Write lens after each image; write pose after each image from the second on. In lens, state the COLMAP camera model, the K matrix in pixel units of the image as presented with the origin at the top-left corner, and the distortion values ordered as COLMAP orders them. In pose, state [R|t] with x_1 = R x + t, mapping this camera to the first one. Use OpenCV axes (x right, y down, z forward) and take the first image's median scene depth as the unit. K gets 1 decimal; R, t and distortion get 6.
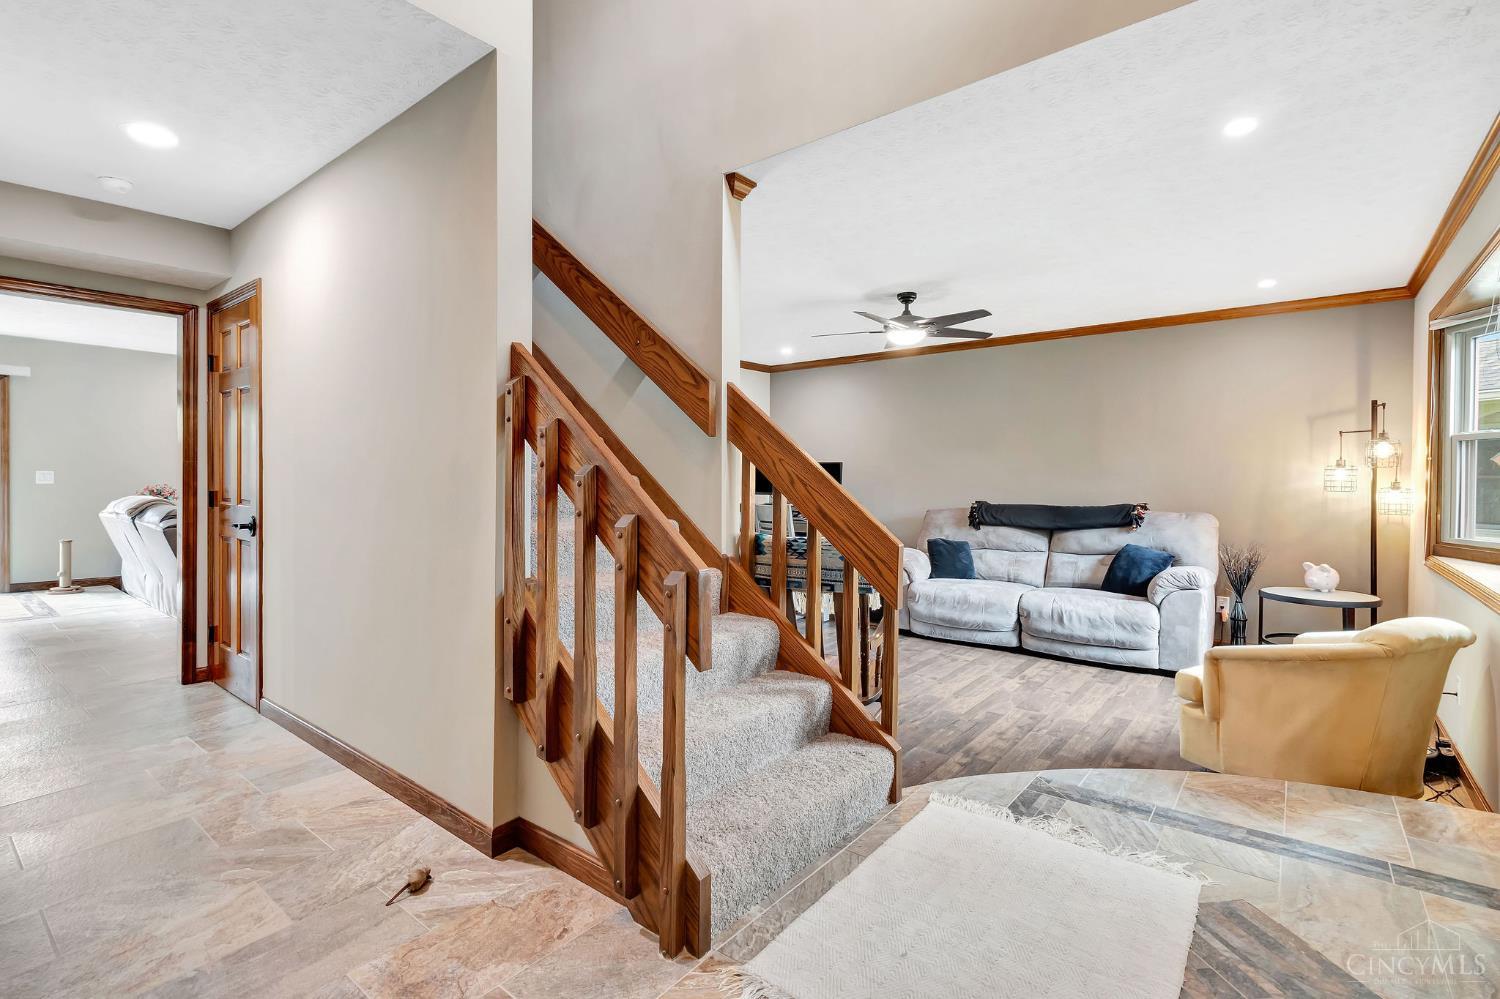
lens RADIAL K [[698.9, 0, 740.5], [0, 698.9, 497.9], [0, 0, 1]] dist [-0.003756, 0.000686]
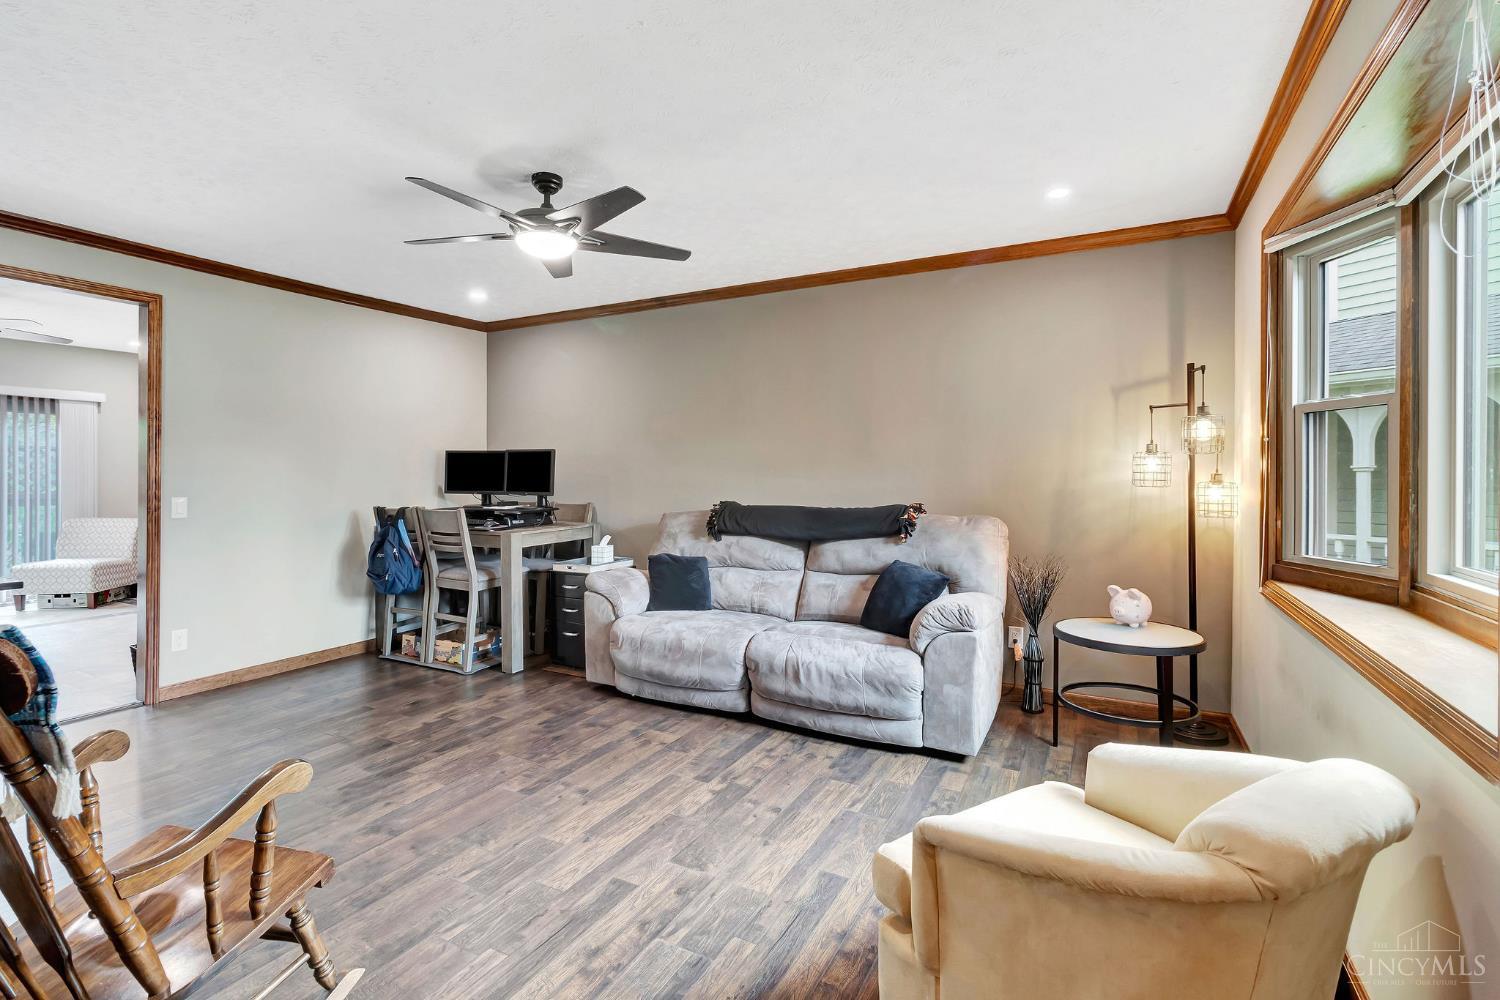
lens RADIAL K [[698.9, 0, 745.4], [0, 698.9, 488.2], [0, 0, 1]] dist [-0.003756, 0.000686]
pose [[0.982292, -0.005819, 0.187264, 0.295343], [0.007023, 0.999959, -0.005767, -0.006575], [-0.187223, 0.006980, 0.982293, 0.349789]]
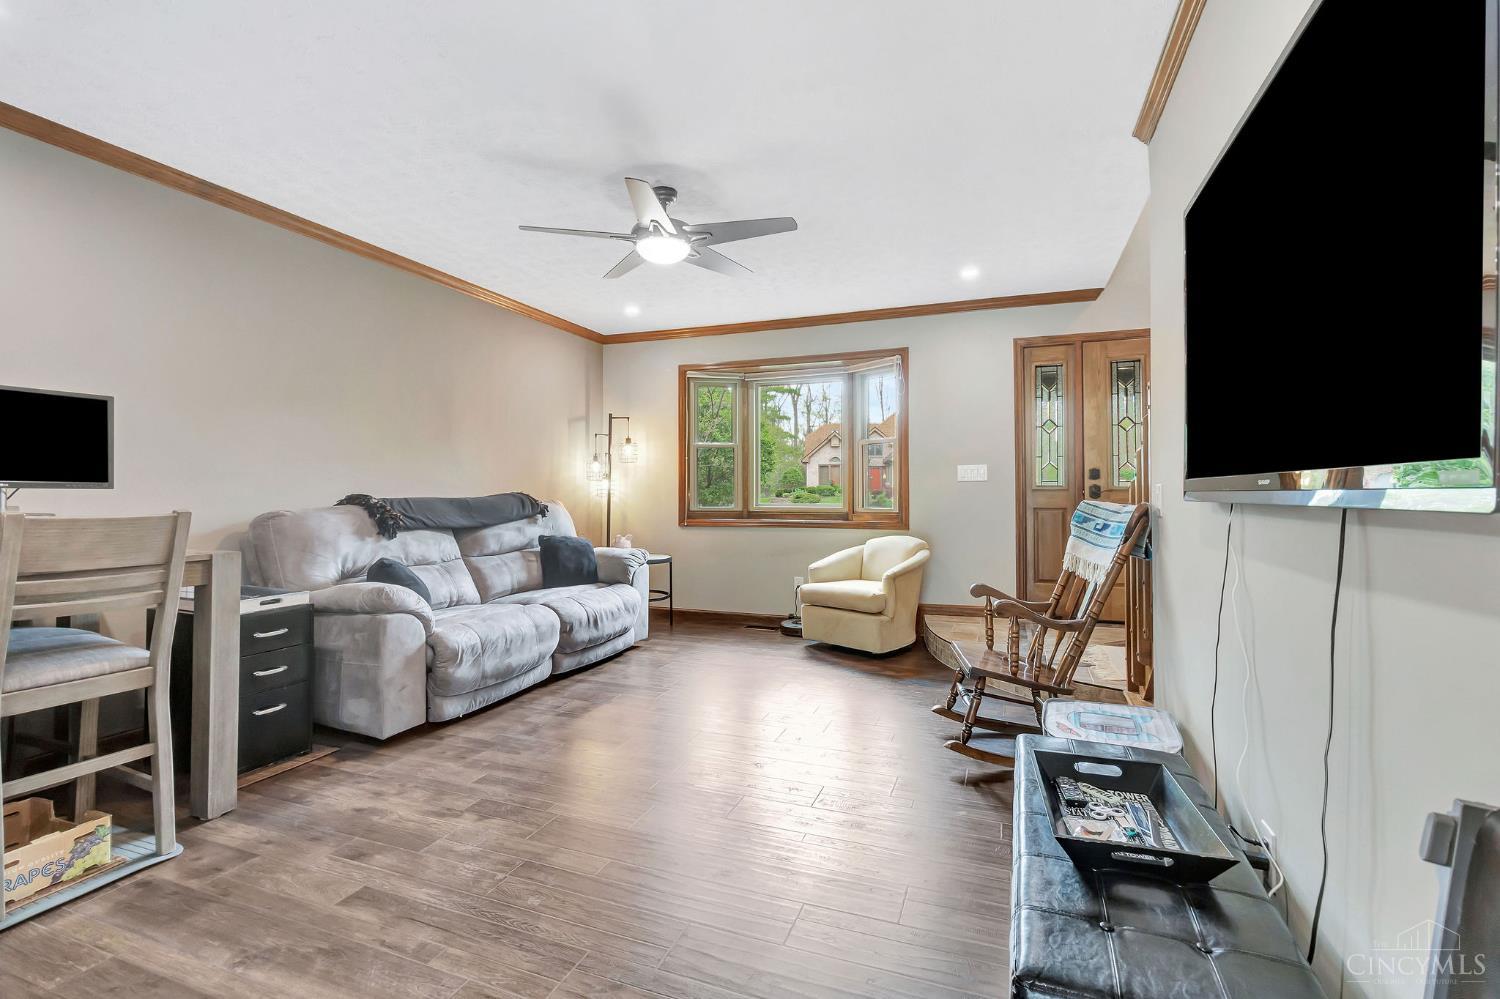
lens RADIAL K [[698.9, 0, 743.7], [0, 698.9, 493.7], [0, 0, 1]] dist [-0.003756, 0.000686]
pose [[-0.317006, -0.008656, 0.948384, -0.460750], [0.018277, 0.999717, 0.015233, 0.001189], [-0.948247, 0.022163, -0.316759, 1.149850]]
